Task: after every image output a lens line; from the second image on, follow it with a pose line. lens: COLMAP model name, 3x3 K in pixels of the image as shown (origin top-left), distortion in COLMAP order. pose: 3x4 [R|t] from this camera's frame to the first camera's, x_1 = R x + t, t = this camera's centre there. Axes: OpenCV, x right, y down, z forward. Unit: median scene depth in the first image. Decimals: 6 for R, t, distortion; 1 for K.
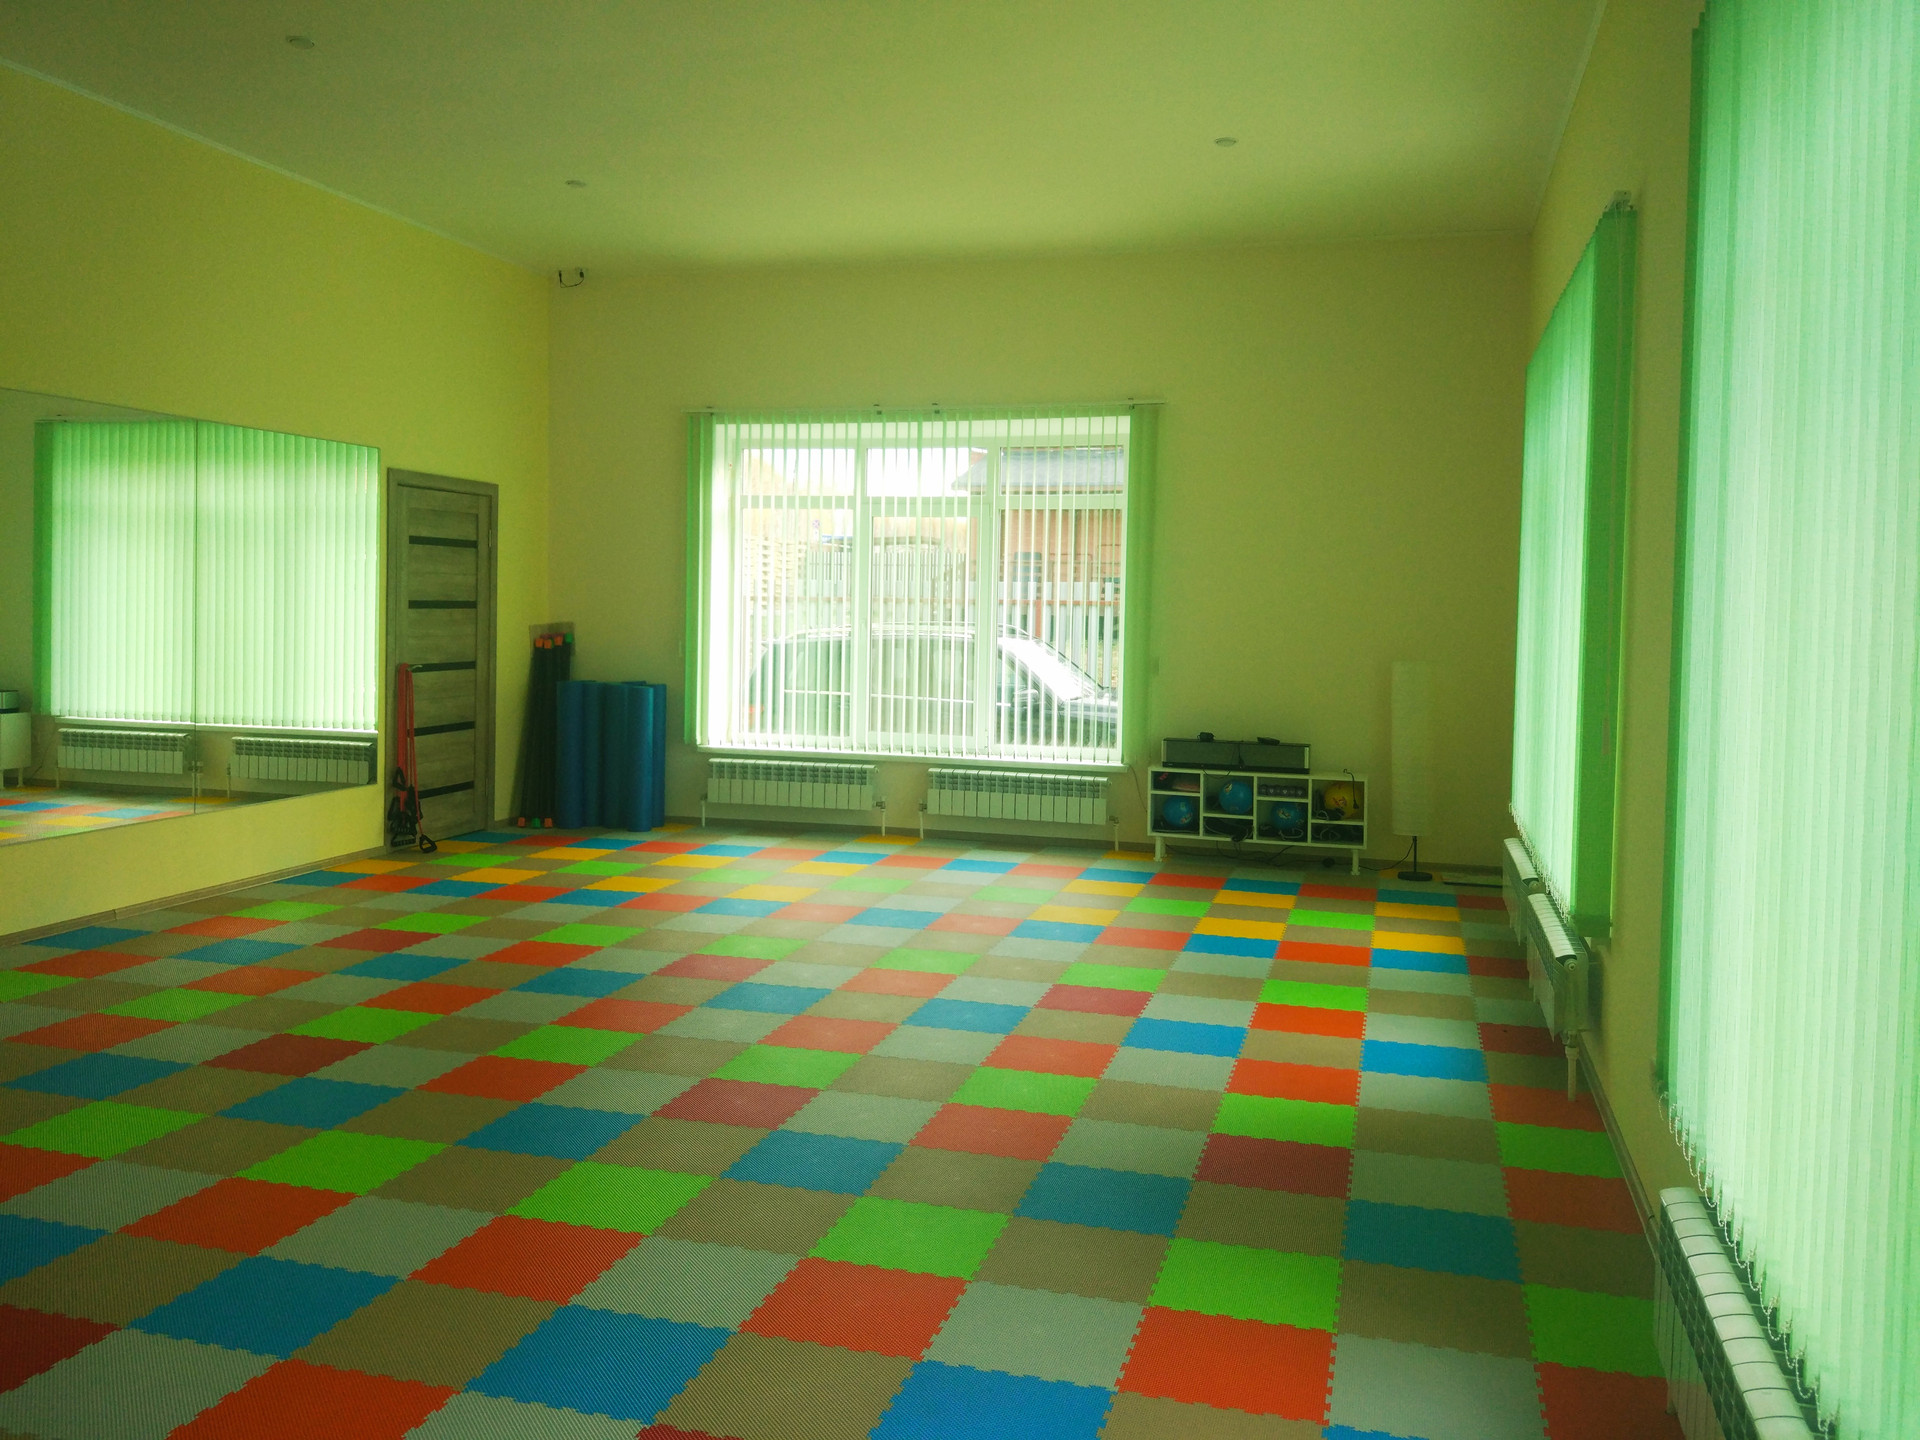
lens RADIAL K [[1581.6, 0, 921.5], [0, 1581.6, 708.1], [0, 0, 1]] dist [0.118251, -0.187252]
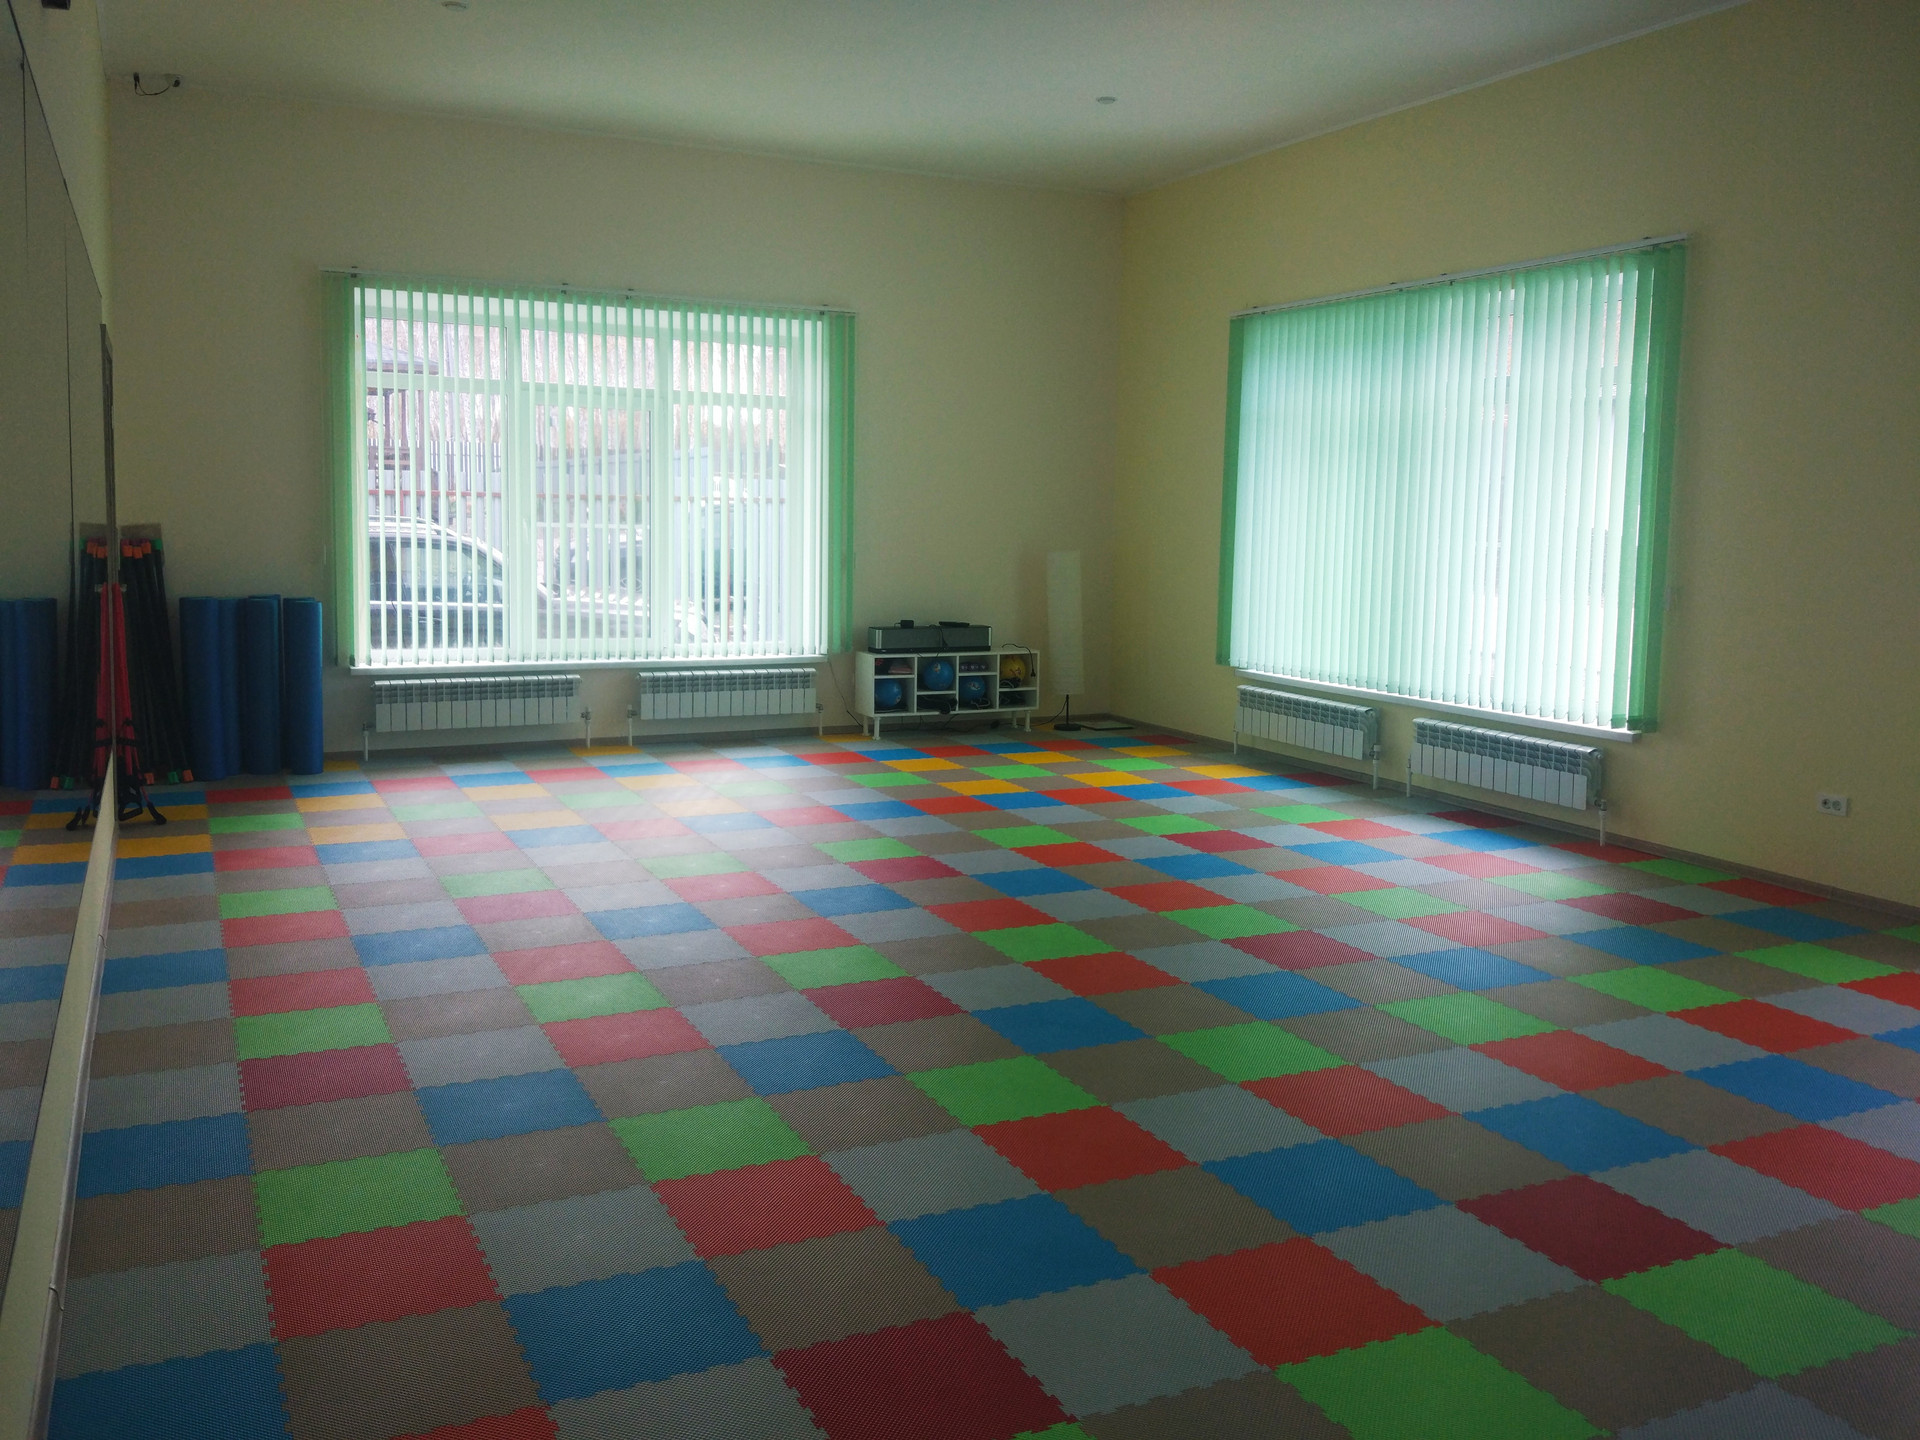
lens RADIAL K [[1581.6, 0, 940.9], [0, 1581.6, 682.1], [0, 0, 1]] dist [0.118251, -0.187252]
pose [[0.743380, -0.080066, 0.664060, -0.520103], [0.042005, 0.996438, 0.073119, -0.020035], [-0.667549, -0.026462, 0.744095, 0.160543]]
